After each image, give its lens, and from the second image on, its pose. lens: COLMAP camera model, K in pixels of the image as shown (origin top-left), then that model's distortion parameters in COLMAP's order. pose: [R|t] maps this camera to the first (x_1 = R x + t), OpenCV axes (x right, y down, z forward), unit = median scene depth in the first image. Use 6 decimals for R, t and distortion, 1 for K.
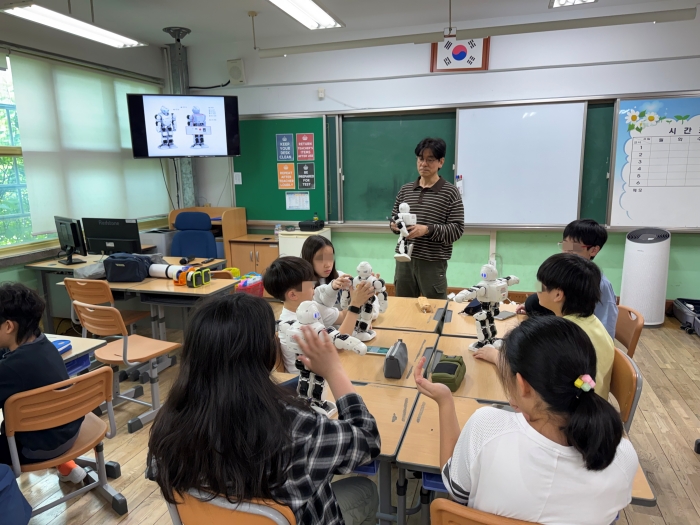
lens RADIAL K [[494.1, 0, 348.2], [0, 494.1, 263.2], [0, 0, 1]] dist [0.001656, -0.013171]
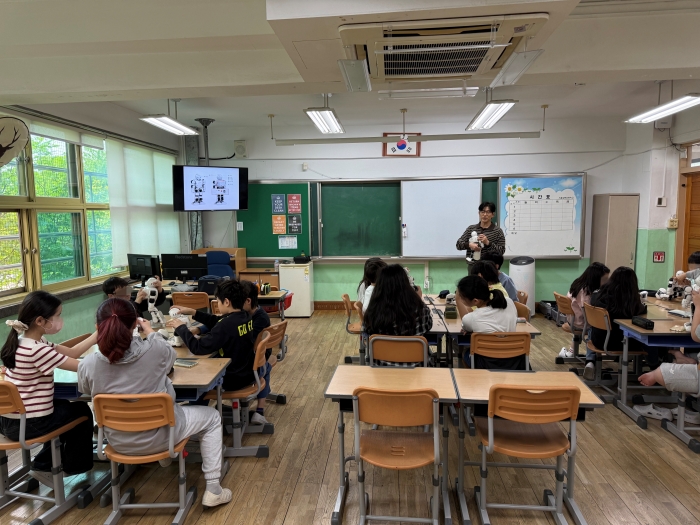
lens RADIAL K [[494.1, 0, 342.0], [0, 494.1, 269.0], [0, 0, 1]] dist [0.001656, -0.013171]
pose [[0.976970, -0.019765, 0.212460, -0.282436], [0.037494, 0.996110, -0.079745, 0.069786], [-0.210058, 0.085875, 0.973910, -0.404743]]
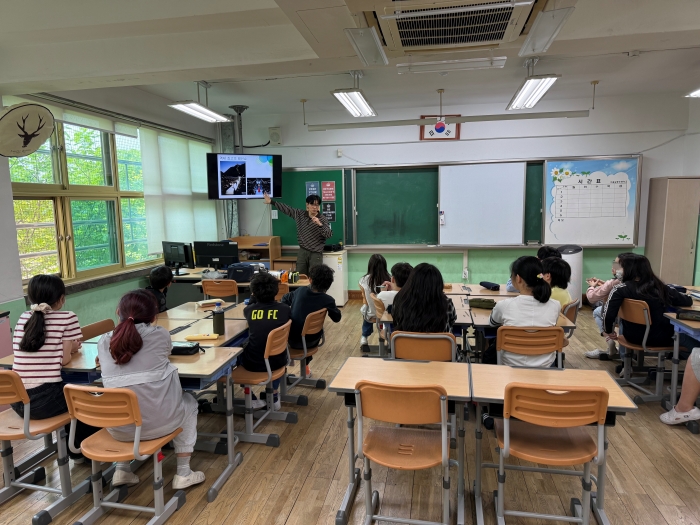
lens RADIAL K [[494.1, 0, 340.5], [0, 494.1, 271.1], [0, 0, 1]] dist [0.001656, -0.013171]
pose [[0.993236, -0.018147, 0.114684, -0.238490], [0.024951, 0.997995, -0.058176, 0.072451], [-0.113399, 0.060644, 0.991697, -0.380690]]
